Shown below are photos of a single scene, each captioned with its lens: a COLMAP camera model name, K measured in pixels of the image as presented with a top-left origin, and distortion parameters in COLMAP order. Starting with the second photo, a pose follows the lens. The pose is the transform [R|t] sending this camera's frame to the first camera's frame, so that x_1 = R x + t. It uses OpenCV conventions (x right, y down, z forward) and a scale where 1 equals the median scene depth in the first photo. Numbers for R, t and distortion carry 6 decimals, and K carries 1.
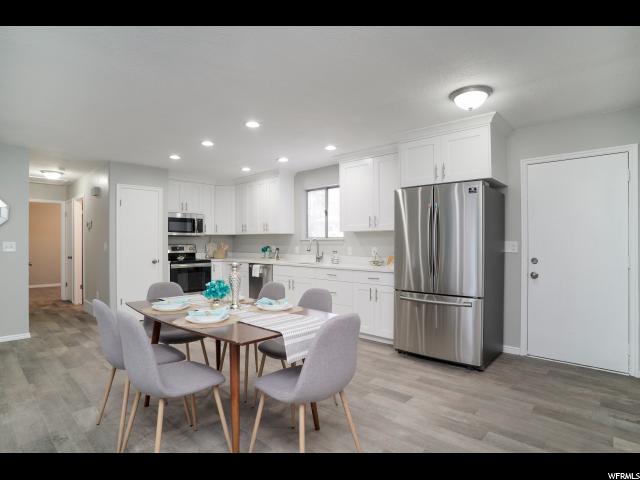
lens RADIAL K [[341.9, 0, 313.9], [0, 341.9, 241.9], [0, 0, 1]] dist [-0.054612, 0.001085]
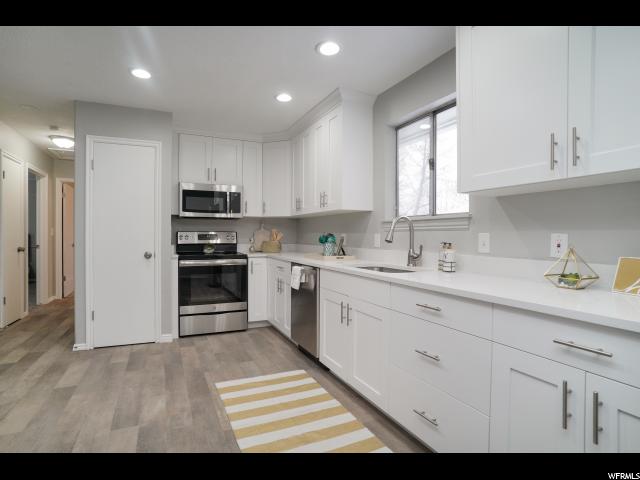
lens RADIAL K [[335.2, 0, 315.1], [0, 335.2, 239.9], [0, 0, 1]] dist [-0.072455, 0.039822]
pose [[0.928858, 0.011420, -0.370259, 0.057776], [-0.006767, 0.999881, 0.013864, 0.017177], [0.370374, -0.010373, 0.928825, 0.514650]]
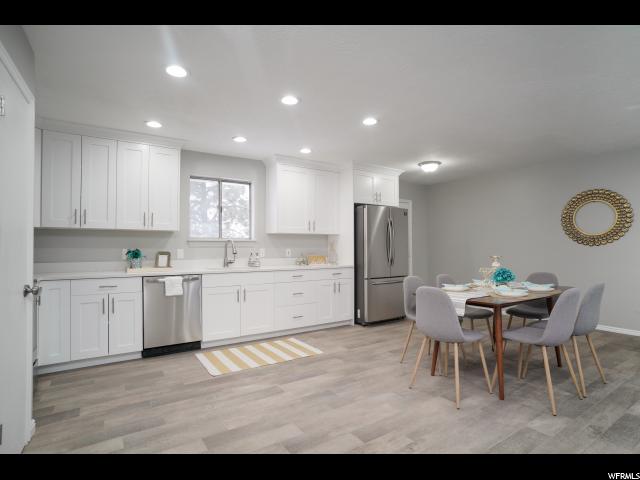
lens RADIAL K [[335.2, 0, 315.1], [0, 335.2, 239.9], [0, 0, 1]] dist [-0.072455, 0.039822]
pose [[0.225741, 0.021642, 0.973947, -0.727198], [-0.000521, 0.999756, -0.022095, 0.010013], [-0.974187, 0.004480, 0.225697, 0.595668]]
